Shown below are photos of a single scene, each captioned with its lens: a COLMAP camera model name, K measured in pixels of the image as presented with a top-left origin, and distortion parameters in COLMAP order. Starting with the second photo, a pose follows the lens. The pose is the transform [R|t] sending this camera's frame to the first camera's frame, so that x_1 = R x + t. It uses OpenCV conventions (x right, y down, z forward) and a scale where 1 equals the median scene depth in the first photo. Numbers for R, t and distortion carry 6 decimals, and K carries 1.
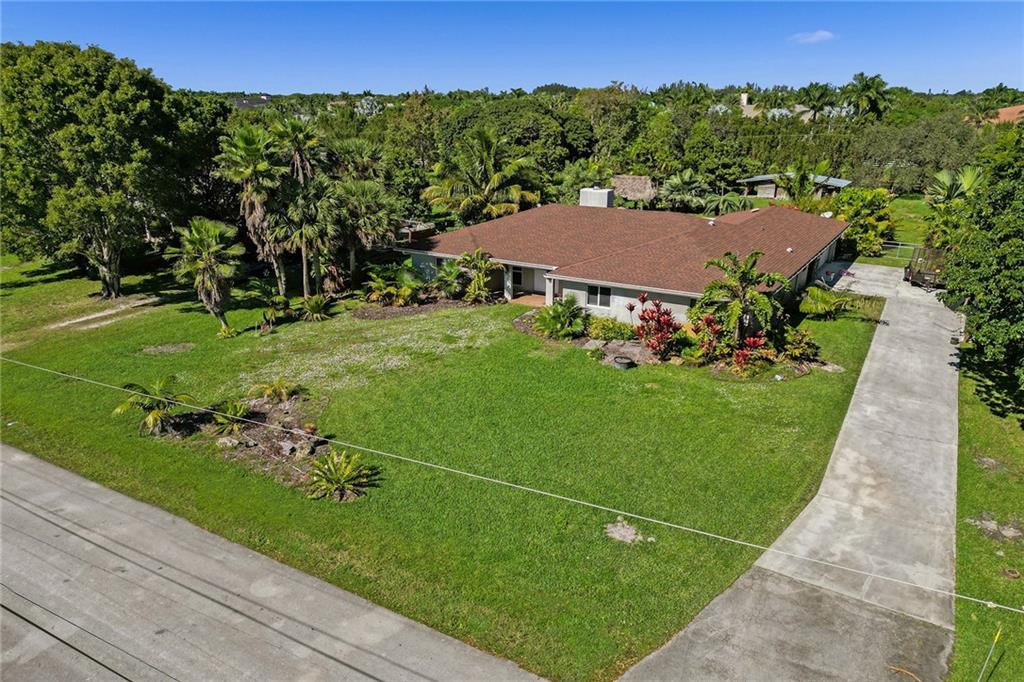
lens RADIAL K [[743.9, 0, 513.4], [0, 743.9, 345.7], [0, 0, 1]] dist [0.082542, -0.096439]
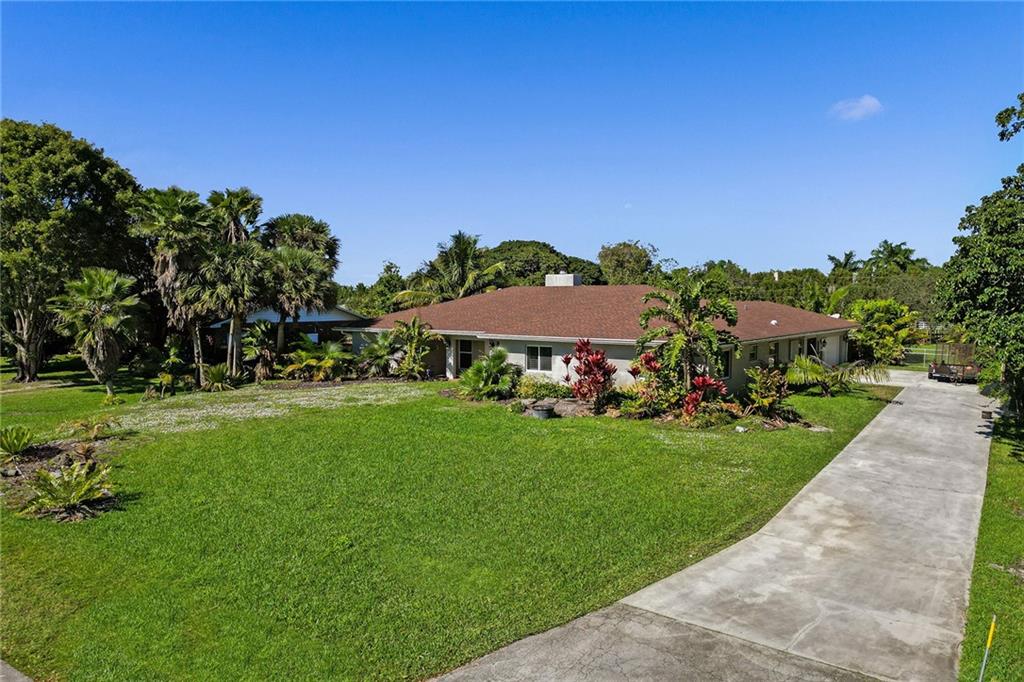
lens RADIAL K [[735.1, 0, 511.3], [0, 735.1, 291.8], [0, 0, 1]] dist [0.080515, -0.085836]
pose [[0.996931, -0.000064, -0.078281, 0.172970], [-0.025373, 0.945748, -0.323909, 0.154904], [0.074055, 0.324901, 0.942844, 0.216243]]
